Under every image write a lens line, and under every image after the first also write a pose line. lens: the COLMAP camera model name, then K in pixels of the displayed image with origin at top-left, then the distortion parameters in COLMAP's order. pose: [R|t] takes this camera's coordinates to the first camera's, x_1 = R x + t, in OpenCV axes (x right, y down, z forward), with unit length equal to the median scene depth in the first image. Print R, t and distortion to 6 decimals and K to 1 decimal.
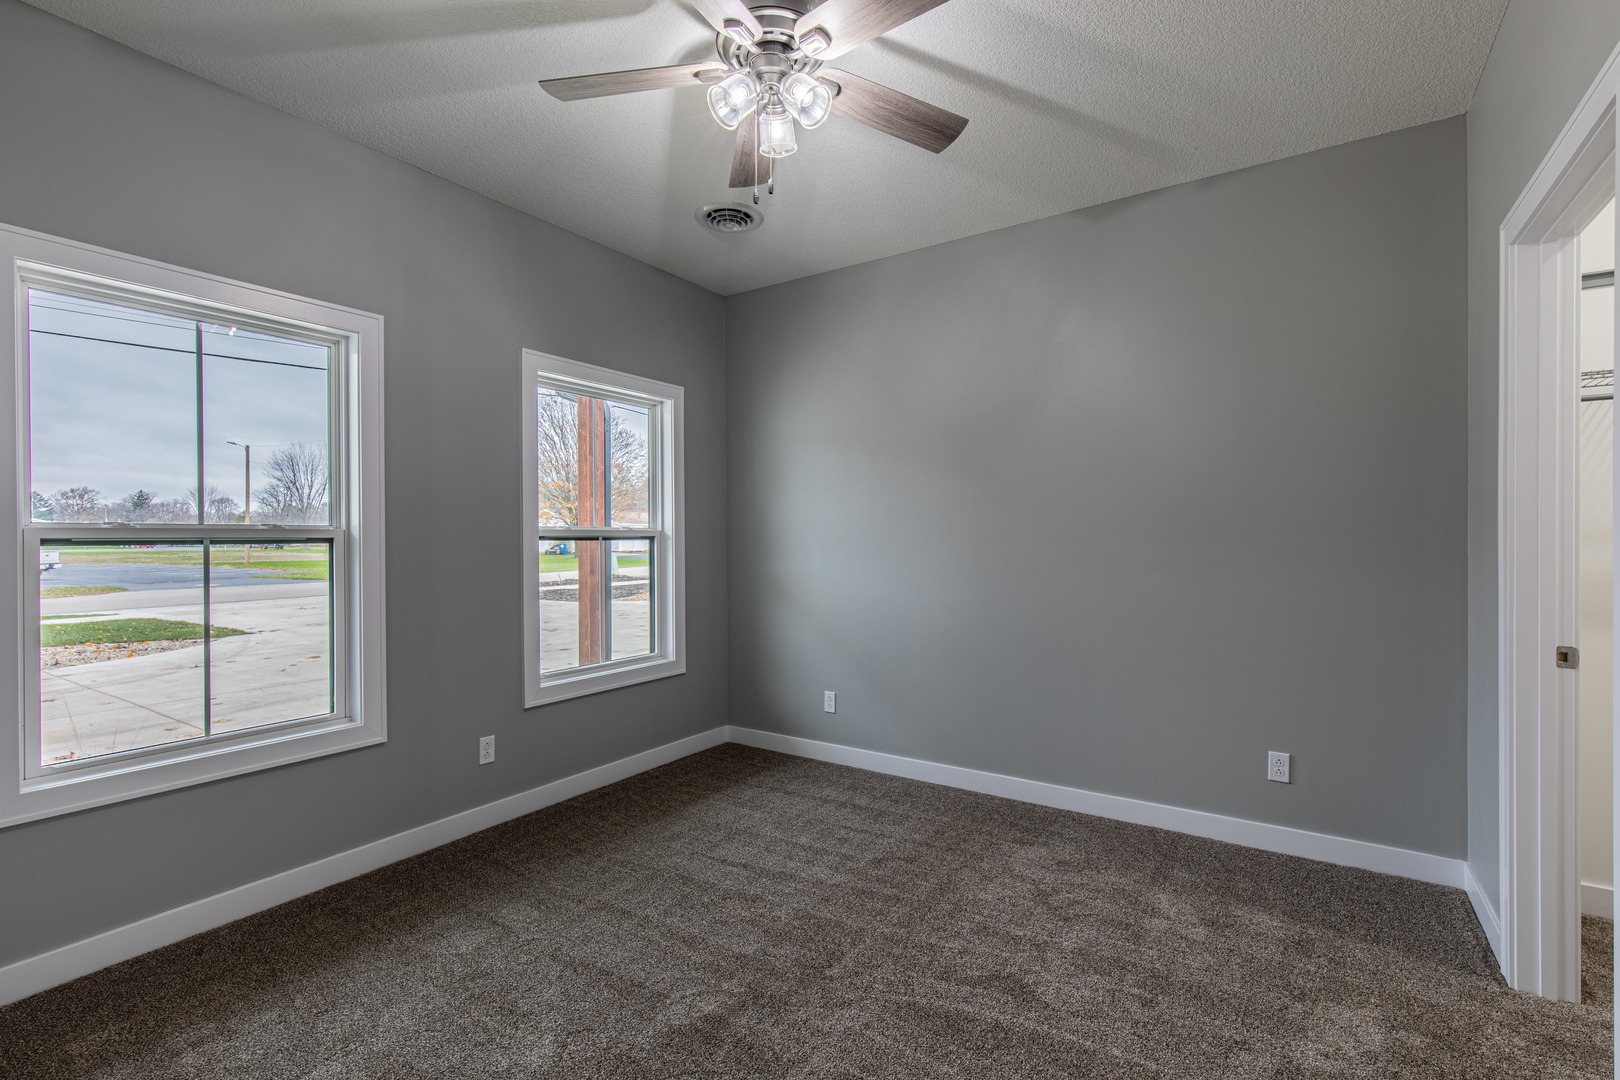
lens RADIAL K [[728.8, 0, 814.5], [0, 728.8, 543.1], [0, 0, 1]] dist [0.007522, -0.001078]
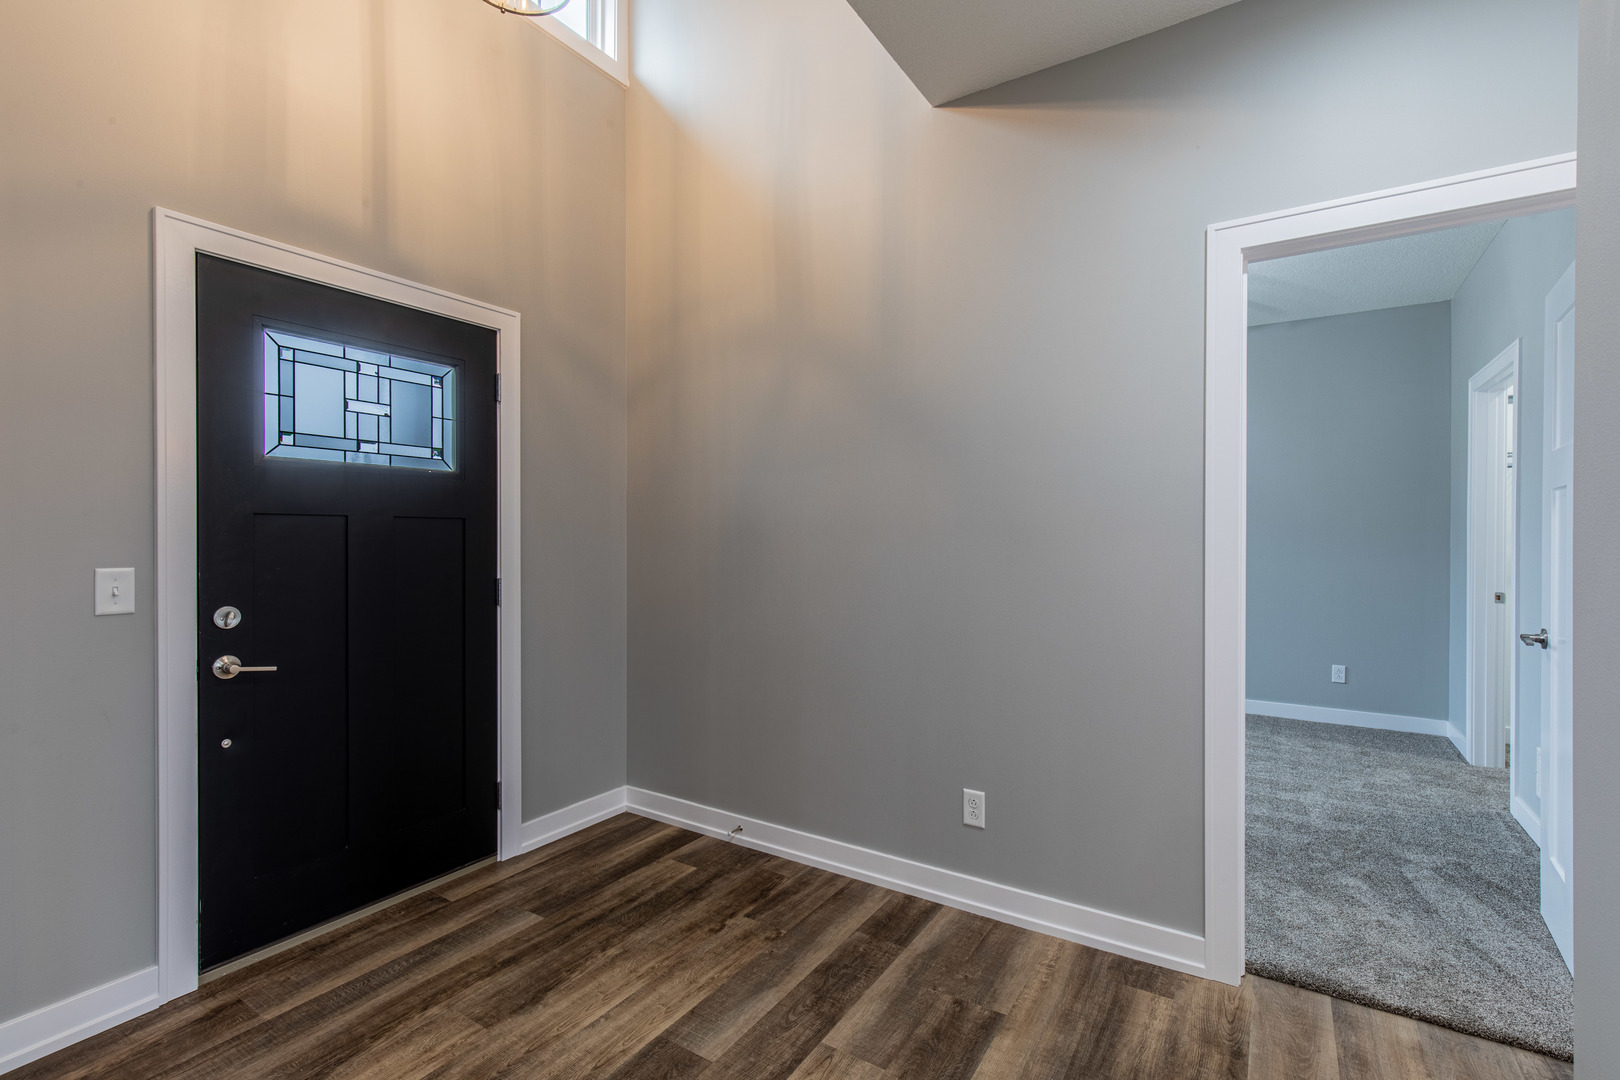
lens RADIAL K [[728.8, 0, 810.0], [0, 728.8, 543.0], [0, 0, 1]] dist [0.007522, -0.001078]
pose [[0.999856, 0.004424, 0.016366, -0.712802], [-0.004454, 0.999988, 0.001815, 0.006607], [-0.016358, -0.001888, 0.999864, -0.774979]]
